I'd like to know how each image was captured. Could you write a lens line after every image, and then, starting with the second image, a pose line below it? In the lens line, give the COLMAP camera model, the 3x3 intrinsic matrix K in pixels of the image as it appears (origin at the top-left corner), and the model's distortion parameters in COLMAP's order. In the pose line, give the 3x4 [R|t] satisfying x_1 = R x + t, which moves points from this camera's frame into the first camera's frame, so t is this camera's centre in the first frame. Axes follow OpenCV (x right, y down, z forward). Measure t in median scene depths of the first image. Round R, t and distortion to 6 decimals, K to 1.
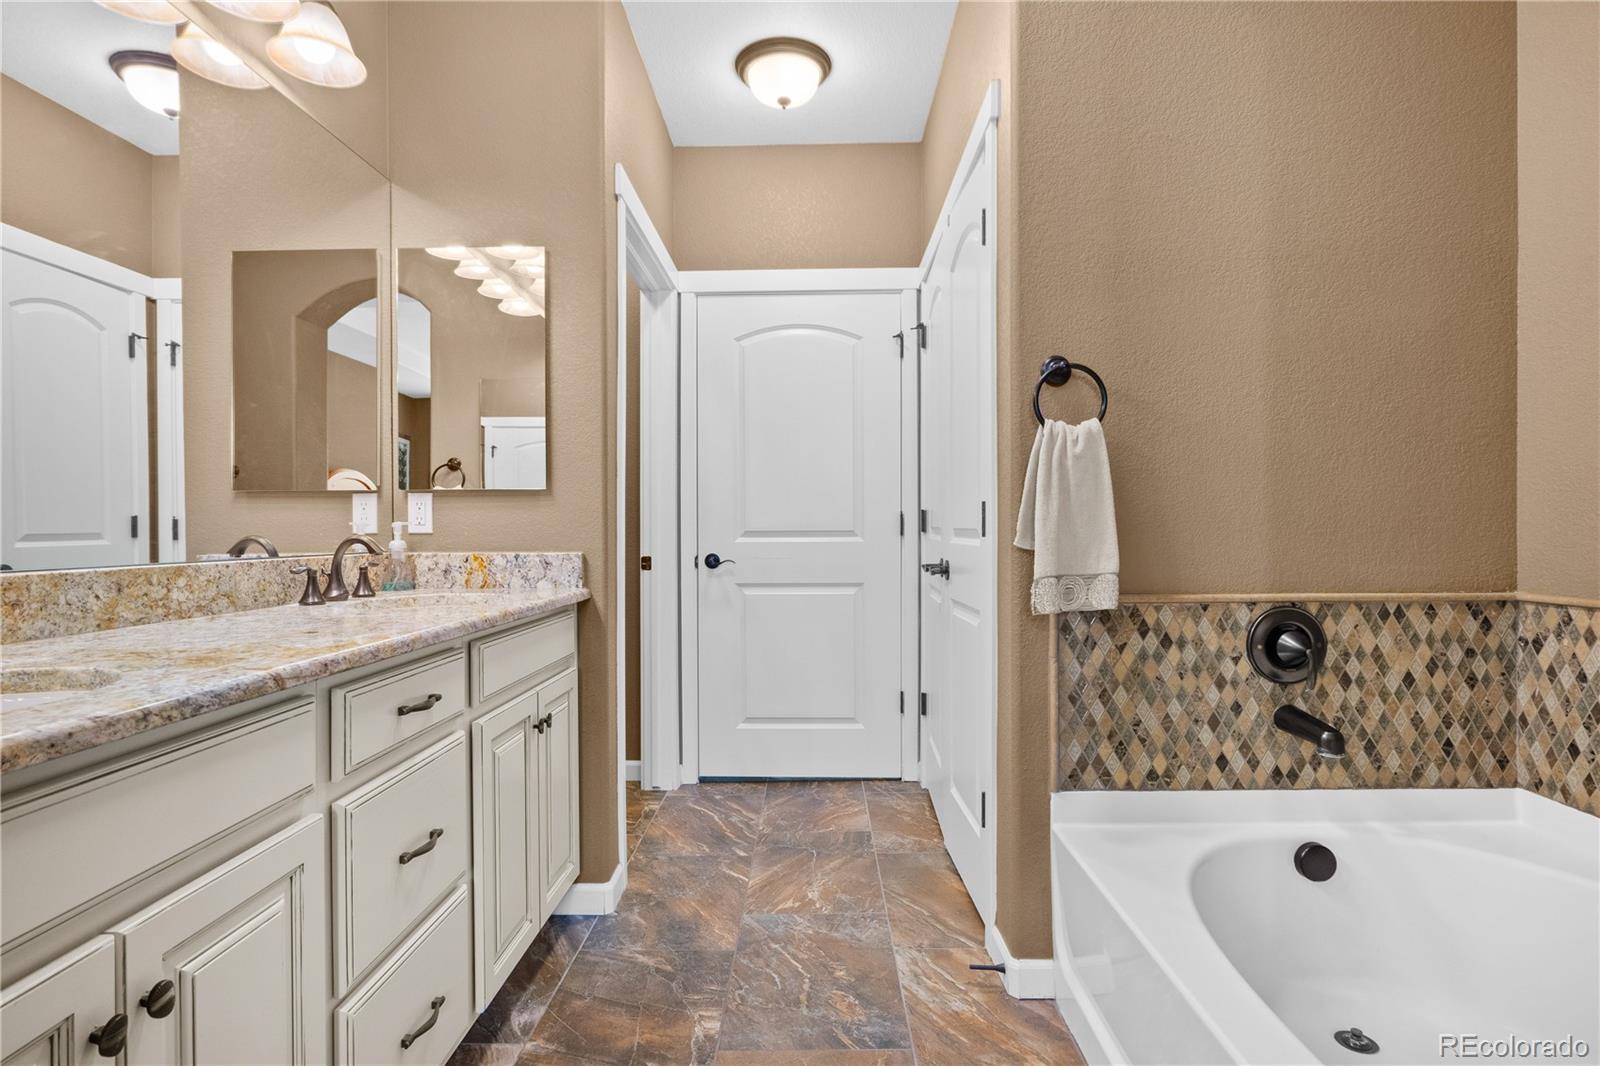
lens RADIAL K [[811.7, 0, 805.1], [0, 811.7, 536.6], [0, 0, 1]] dist [-0.009300, 0.000236]
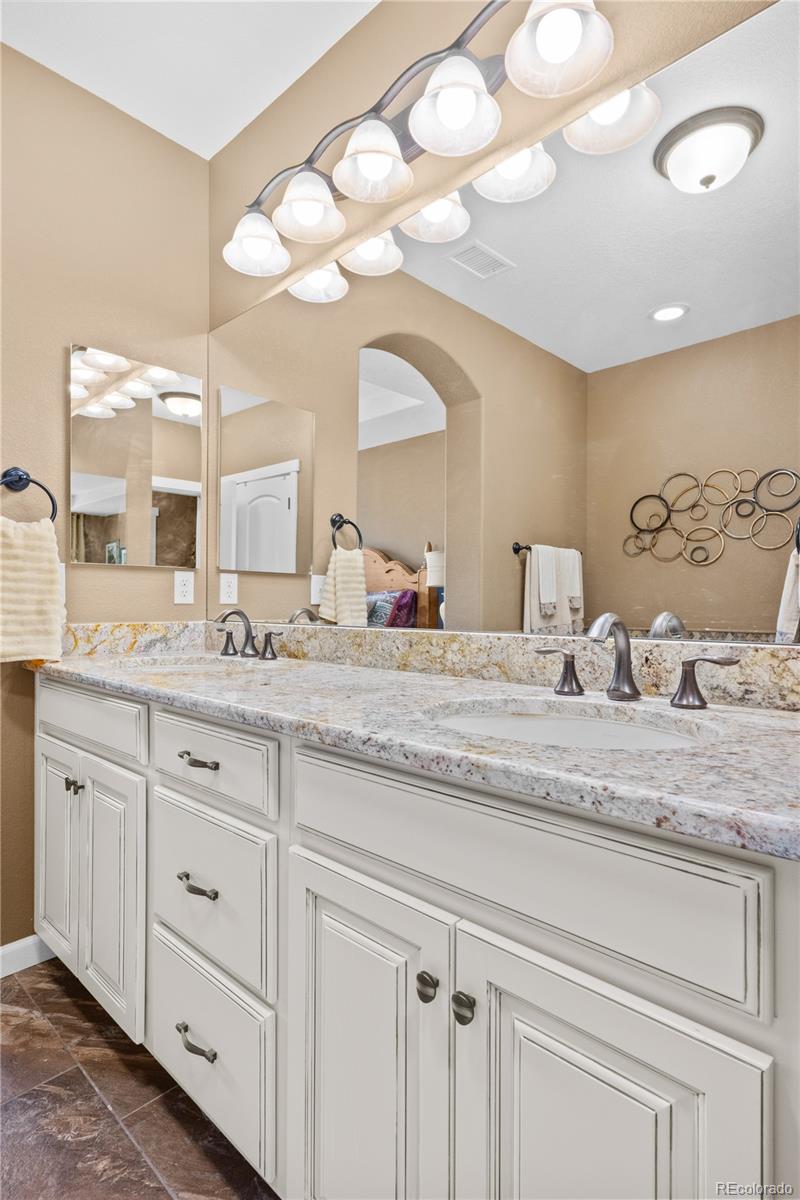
lens RADIAL K [[608.8, 0, 399.1], [0, 608.8, 603.3], [0, 0, 1]] dist [-0.009300, 0.000236]
pose [[-0.669317, -0.012856, -0.742866, -0.017461], [-0.016559, 0.999860, -0.002385, -0.006833], [0.742793, 0.010705, -0.669436, 1.582148]]
